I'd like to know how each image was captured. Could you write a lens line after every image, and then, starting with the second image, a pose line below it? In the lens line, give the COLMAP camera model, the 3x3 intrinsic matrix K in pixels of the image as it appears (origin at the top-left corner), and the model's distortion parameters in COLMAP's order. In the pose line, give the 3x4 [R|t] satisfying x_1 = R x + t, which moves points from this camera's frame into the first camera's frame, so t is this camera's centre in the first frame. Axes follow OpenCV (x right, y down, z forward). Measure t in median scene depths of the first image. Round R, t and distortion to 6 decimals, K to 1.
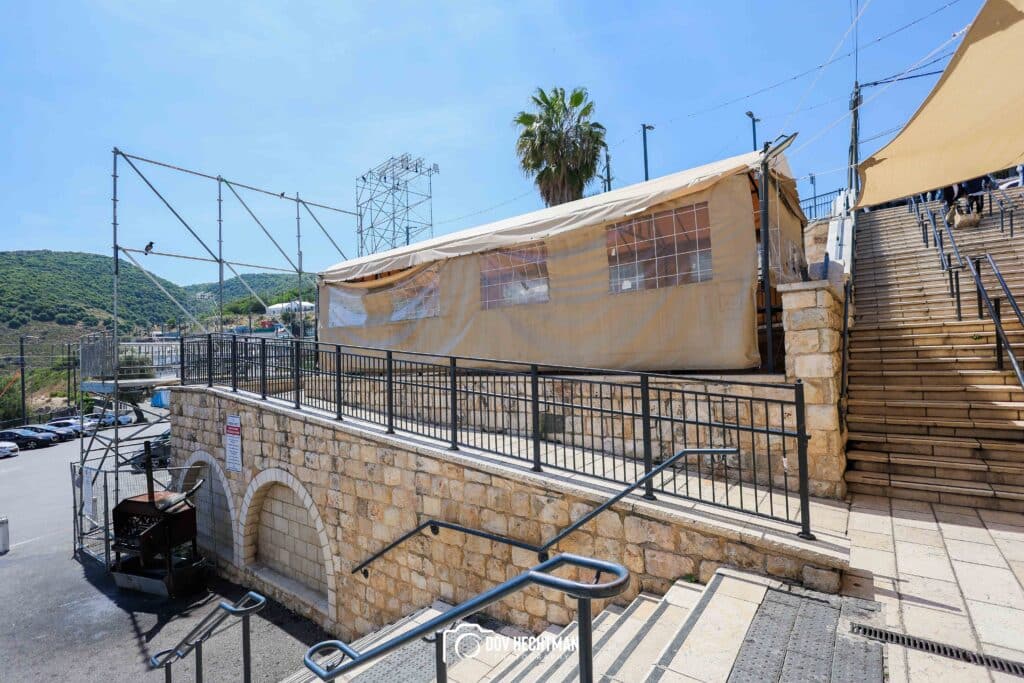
lens RADIAL K [[466.0, 0, 513.2], [0, 466.0, 336.8], [0, 0, 1]] dist [0.000245, 0.000633]
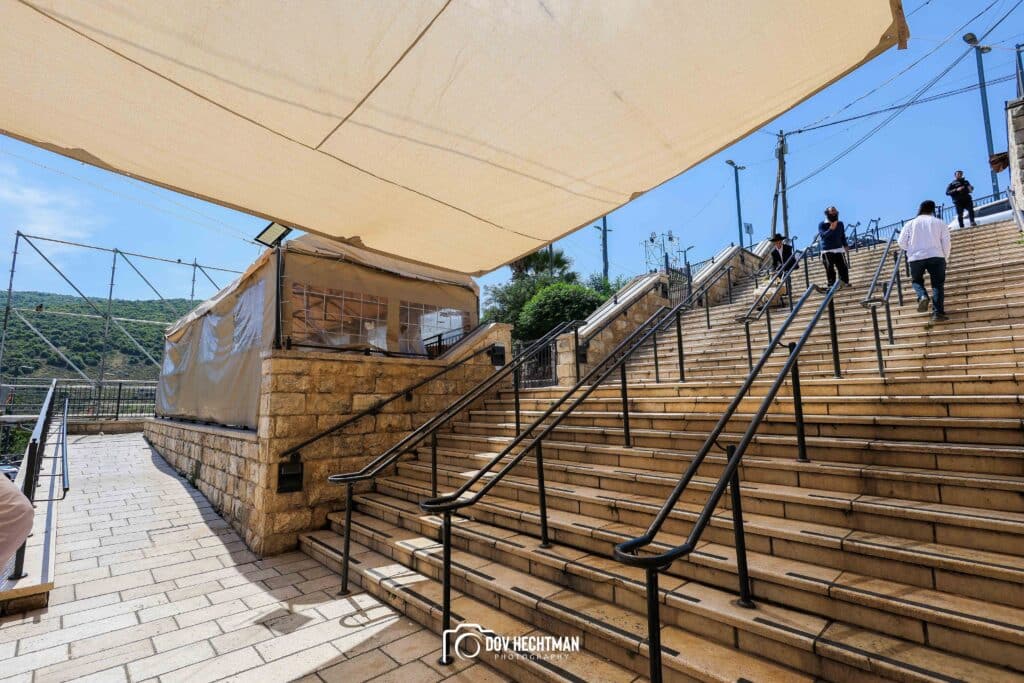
lens RADIAL K [[468.6, 0, 514.7], [0, 468.6, 339.5], [0, 0, 1]] dist [-0.001764, 0.000286]
pose [[0.986434, 0.010177, -0.163841, 0.592293], [-0.025109, 0.995686, -0.089325, -0.026762], [0.162225, 0.092227, 0.982434, -0.003261]]
